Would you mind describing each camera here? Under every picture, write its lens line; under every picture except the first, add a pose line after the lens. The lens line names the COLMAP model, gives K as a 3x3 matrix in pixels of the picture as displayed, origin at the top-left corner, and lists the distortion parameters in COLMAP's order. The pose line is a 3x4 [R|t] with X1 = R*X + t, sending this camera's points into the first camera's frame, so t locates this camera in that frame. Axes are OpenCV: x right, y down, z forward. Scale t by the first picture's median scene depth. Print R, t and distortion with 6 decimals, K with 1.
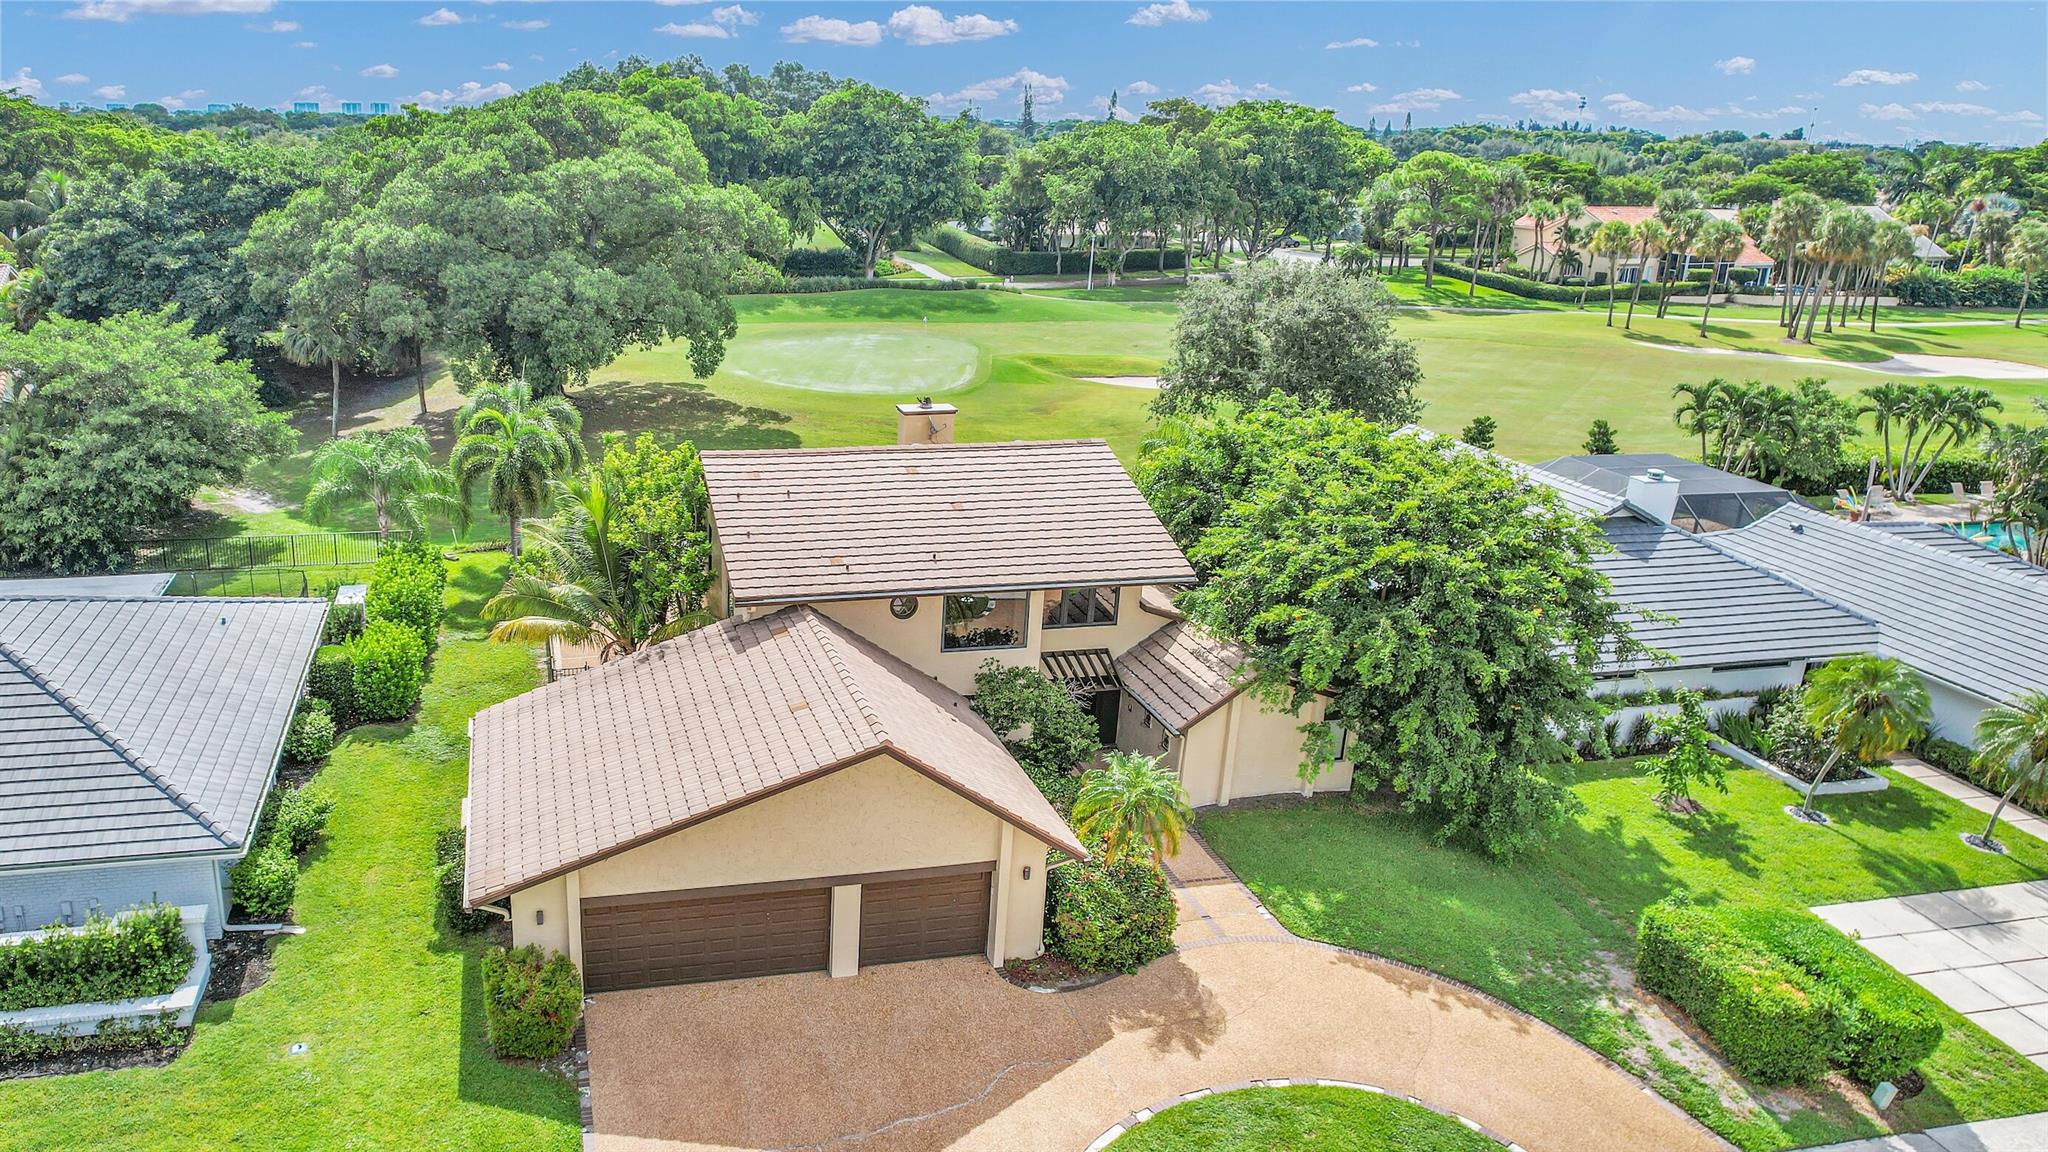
lens RADIAL K [[1393.0, 0, 770.4], [0, 1393.0, 567.2], [0, 0, 1]] dist [-0.031115, 0.008769]
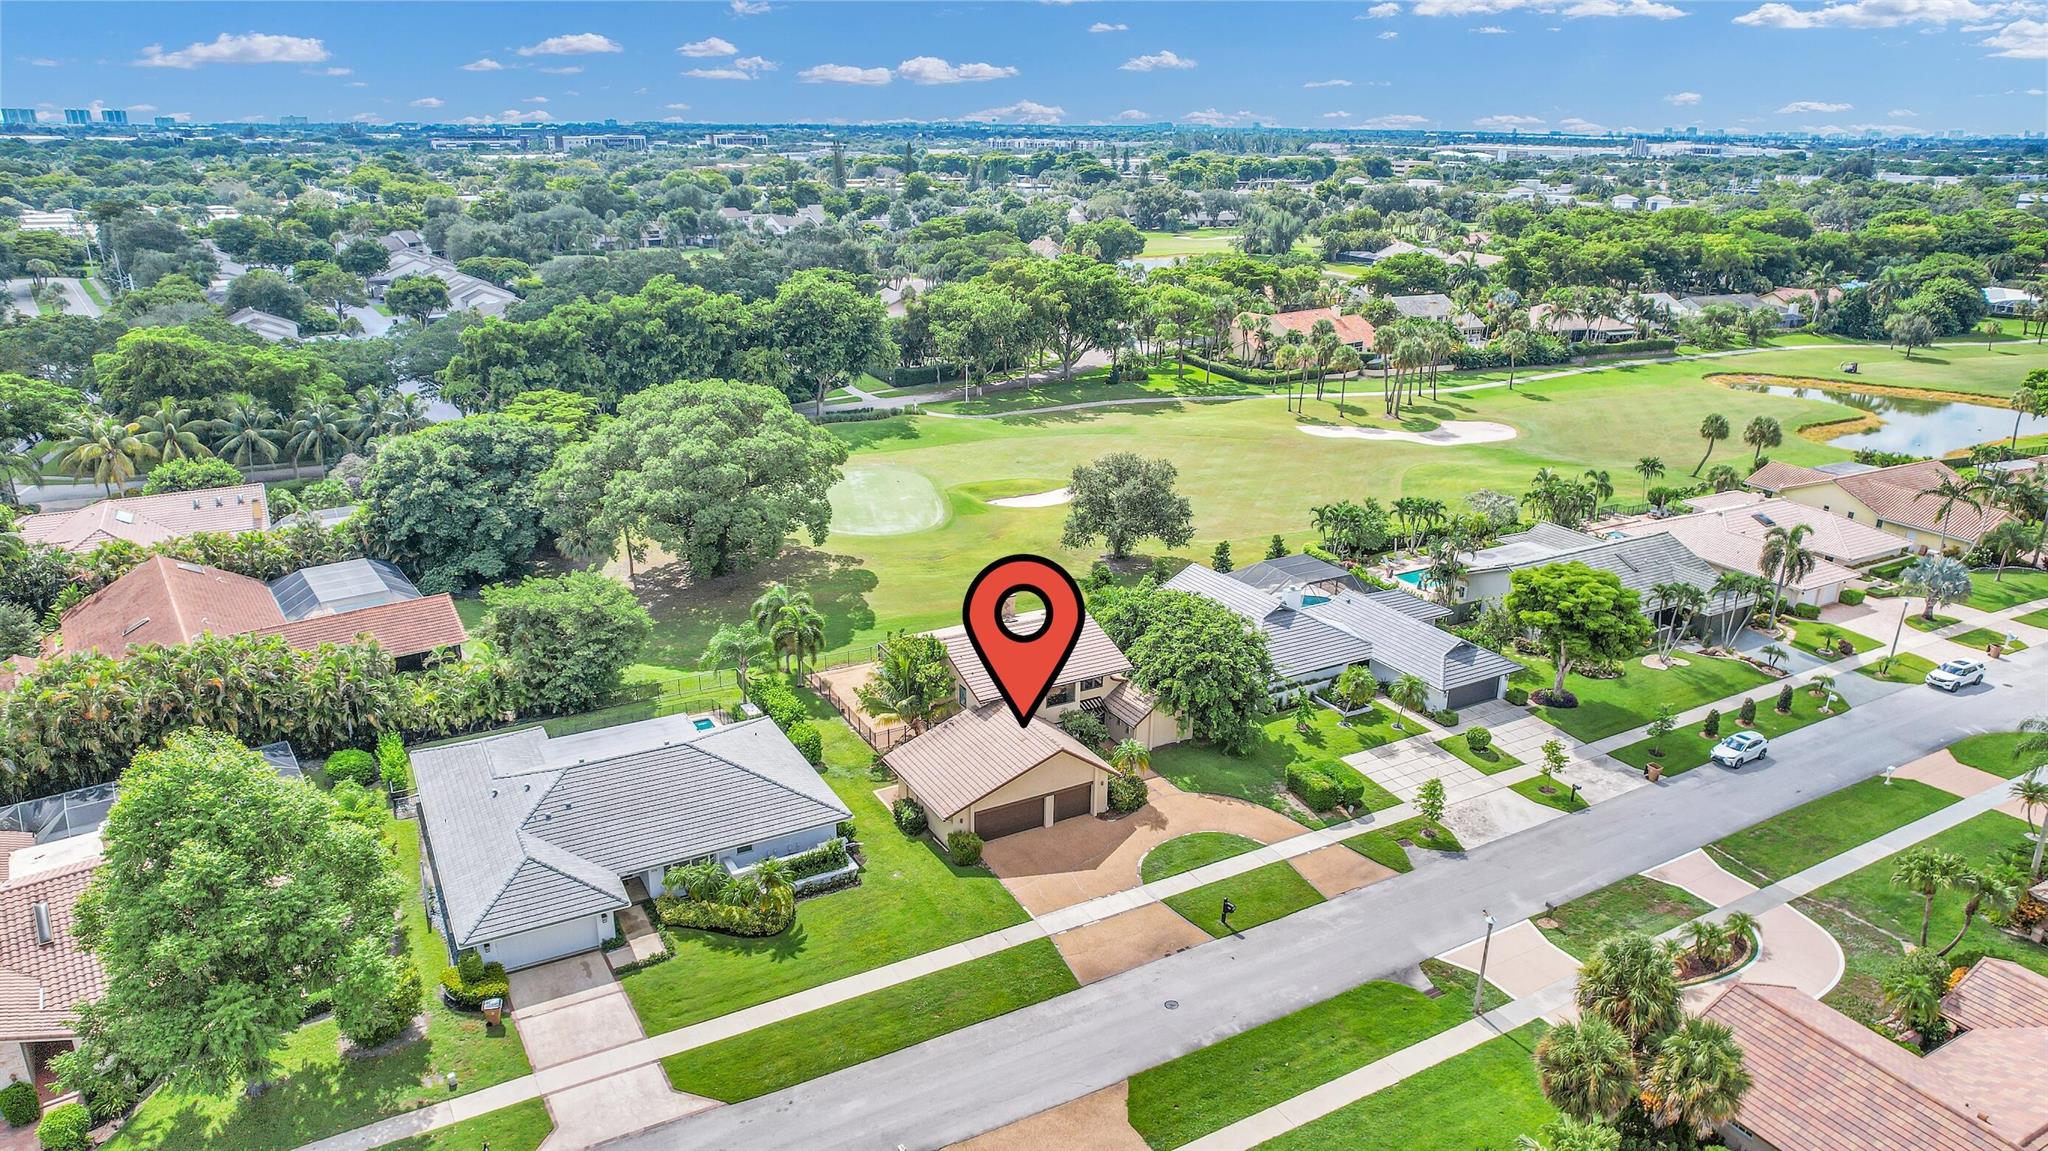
lens RADIAL K [[1296.5, 0, 1022.1], [0, 1296.5, 636.3], [0, 0, 1]] dist [-0.062101, -0.000991]
pose [[0.945566, -0.115665, 0.304182, -0.657938], [0.093794, 0.991904, 0.085607, -0.291469], [-0.311621, -0.052417, 0.948760, -1.314048]]
